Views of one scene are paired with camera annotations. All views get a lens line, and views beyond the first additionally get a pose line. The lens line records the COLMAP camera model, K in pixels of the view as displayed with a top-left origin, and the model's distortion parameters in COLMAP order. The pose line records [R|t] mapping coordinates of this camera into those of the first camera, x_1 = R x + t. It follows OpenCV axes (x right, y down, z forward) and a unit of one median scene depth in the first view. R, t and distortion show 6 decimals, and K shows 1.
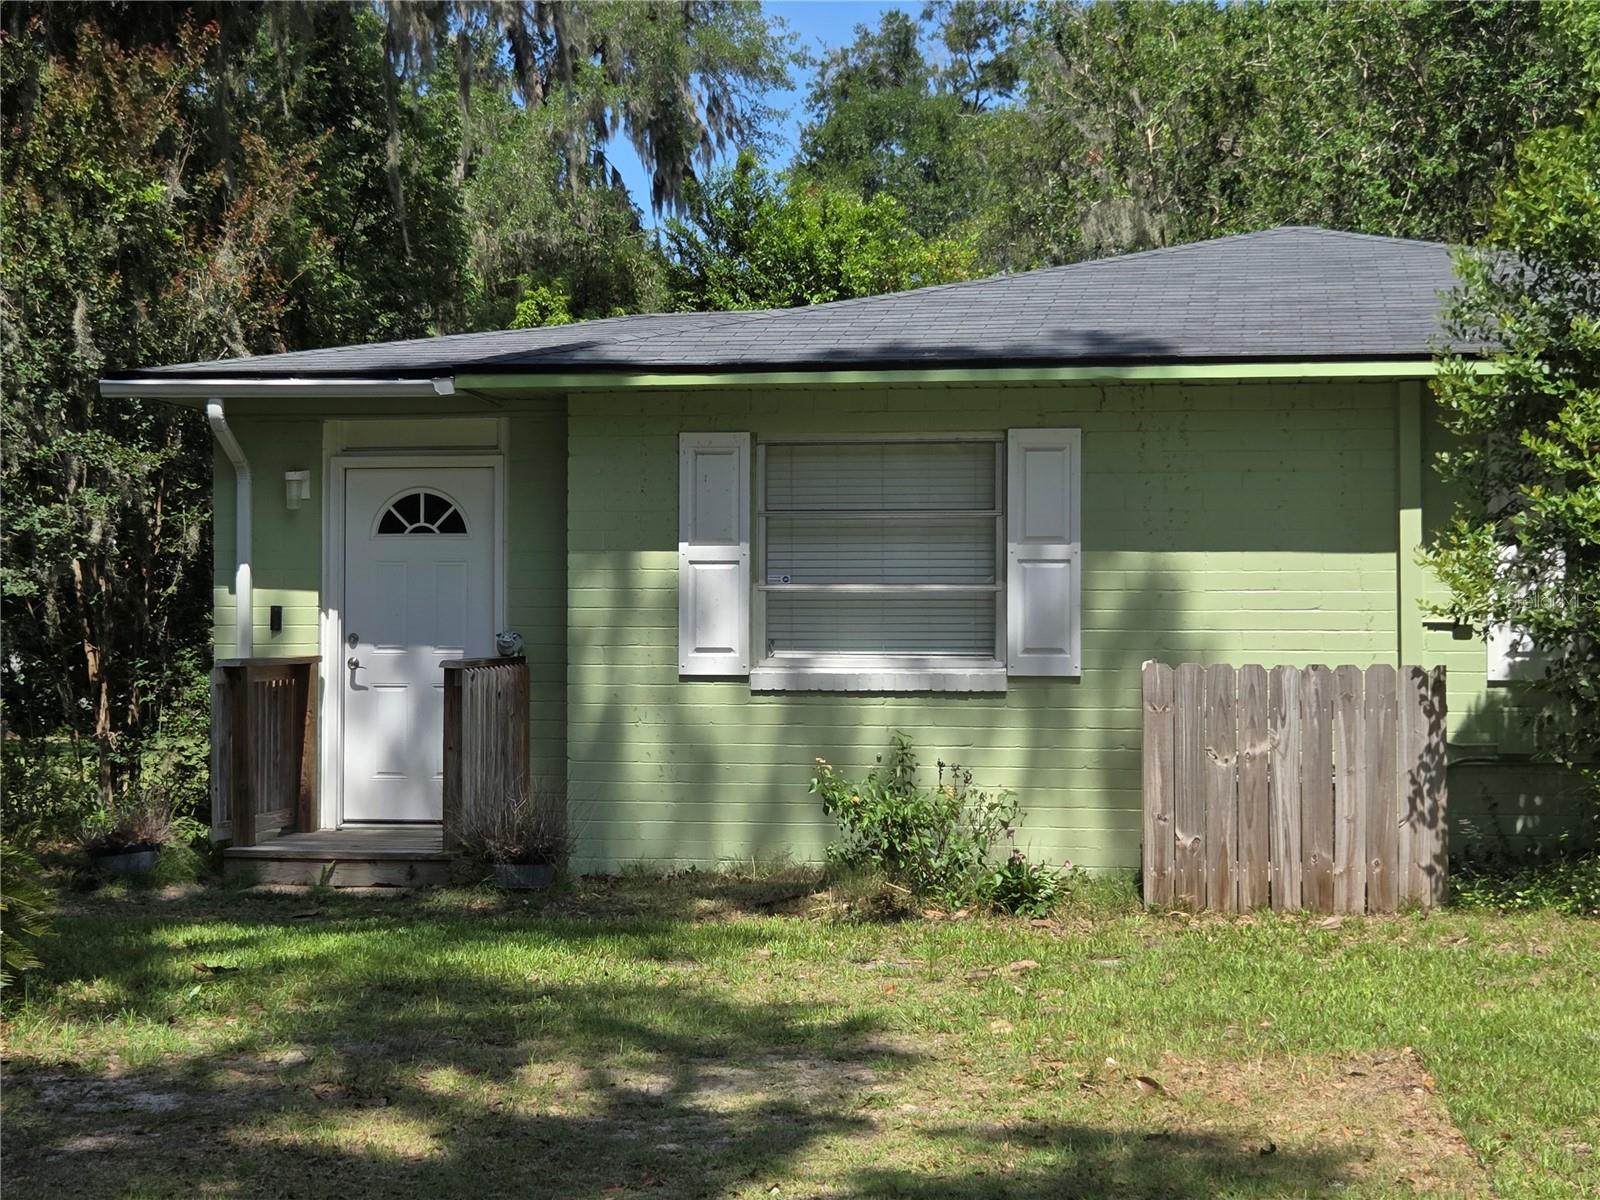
lens RADIAL K [[2853.3, 0, 800.0], [0, 2853.3, 600.0], [0, 0, 1]] dist [0.091461, -0.286648]
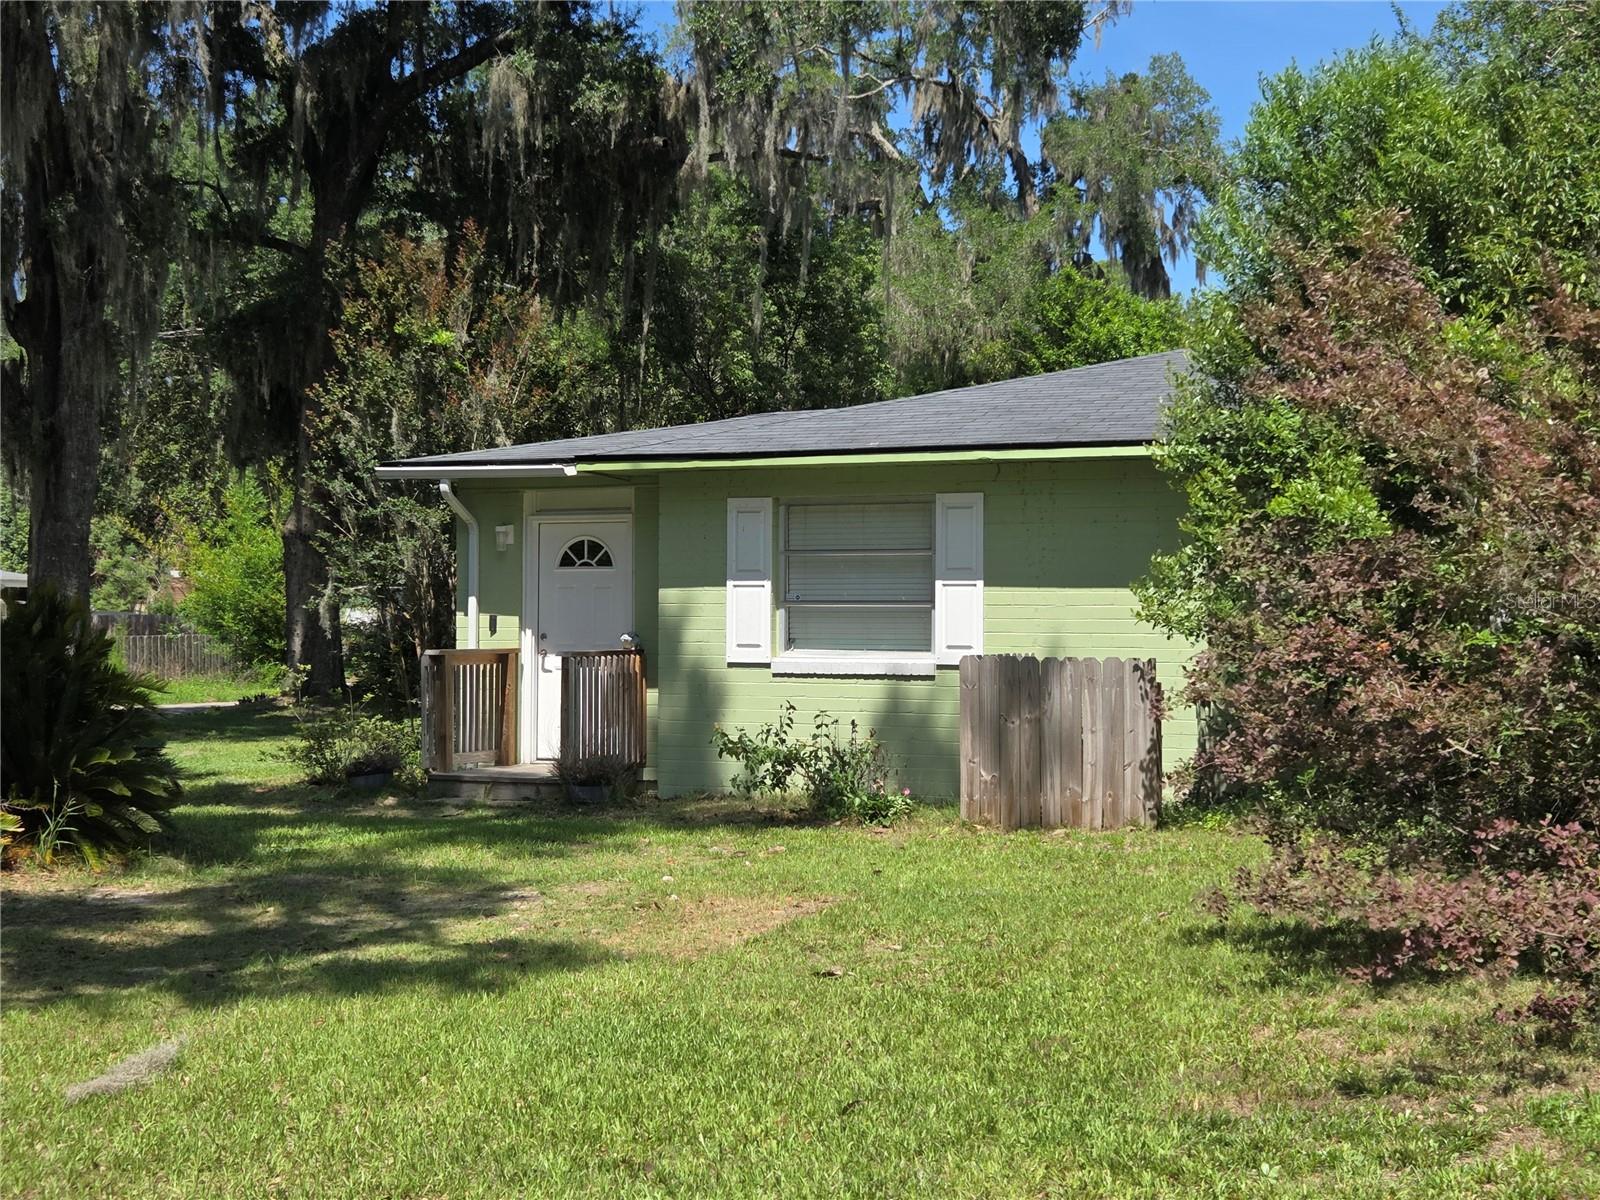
lens RADIAL K [[2328.6, 0, 797.8], [0, 2328.6, 635.7], [0, 0, 1]] dist [0.213887, -1.161735]
pose [[0.965737, 0.003521, -0.259499, 0.297633], [-0.000328, 0.999924, 0.012349, -0.002408], [0.259522, -0.011841, 0.965665, -0.150763]]
